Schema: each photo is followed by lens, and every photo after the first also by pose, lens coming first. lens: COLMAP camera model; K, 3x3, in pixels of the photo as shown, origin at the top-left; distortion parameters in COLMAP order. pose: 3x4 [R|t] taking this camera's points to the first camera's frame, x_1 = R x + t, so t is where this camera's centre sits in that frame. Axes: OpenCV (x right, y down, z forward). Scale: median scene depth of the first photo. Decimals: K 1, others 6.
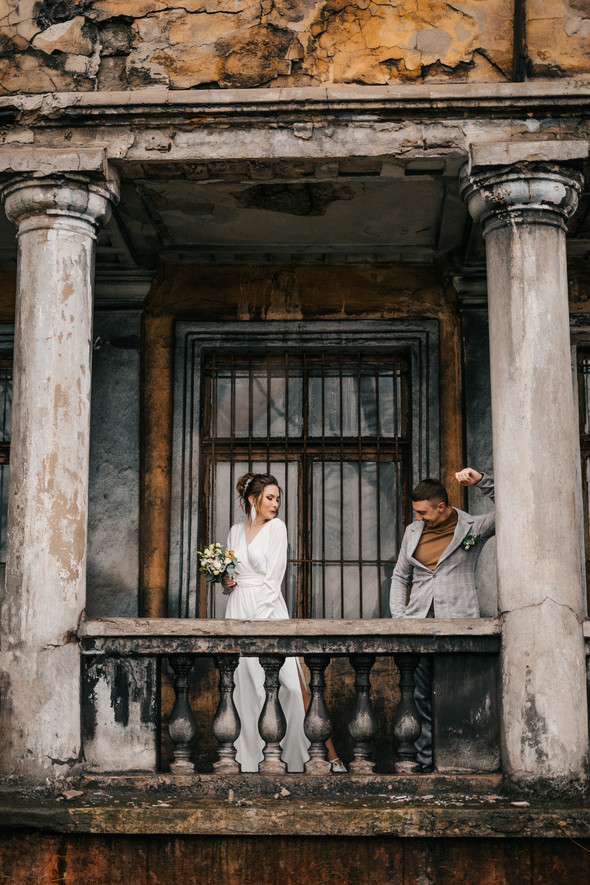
lens RADIAL K [[1556.1, 0, 246.4], [0, 1556.1, 415.0], [0, 0, 1]] dist [-0.016886, 0.000000]
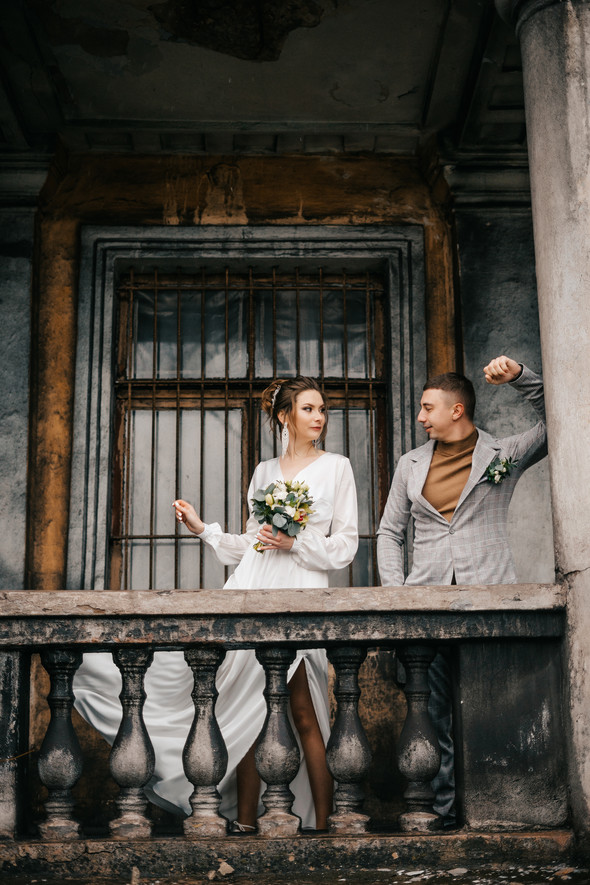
lens RADIAL K [[1318.1, 0, 301.2], [0, 1318.1, 439.3], [0, 0, 1]] dist [-0.024481, 0.000000]
pose [[0.996429, 0.002548, 0.084393, 0.009705], [0.000676, 0.999271, -0.038161, 0.087530], [-0.084429, 0.038081, 0.995702, 0.444306]]
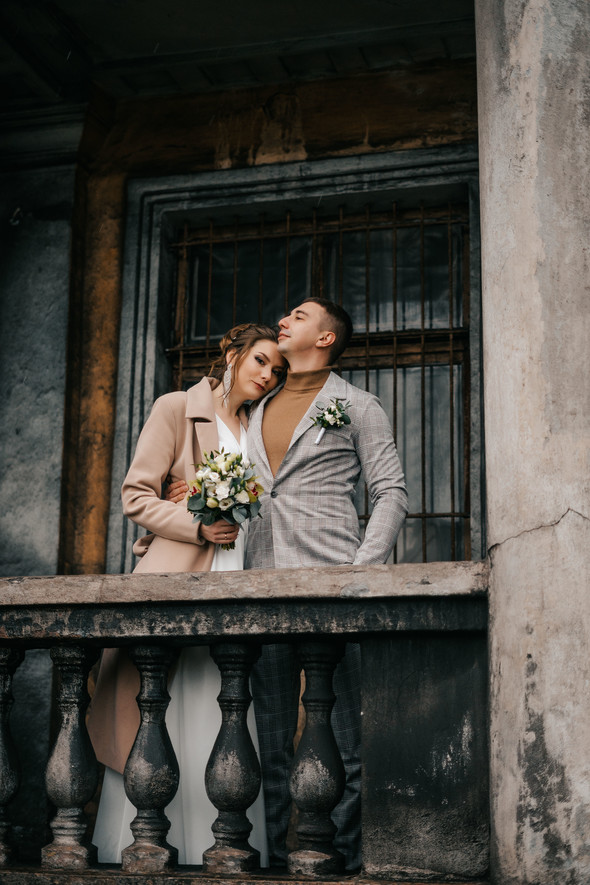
lens RADIAL K [[1389.2, 0, 275.5], [0, 1389.2, 439.3], [0, 0, 1]] dist [-0.023230, 0.000000]
pose [[0.975440, -0.041786, -0.216266, 0.184557], [0.034221, 0.998668, -0.038610, 0.101623], [0.217592, 0.030261, 0.975571, 0.528422]]
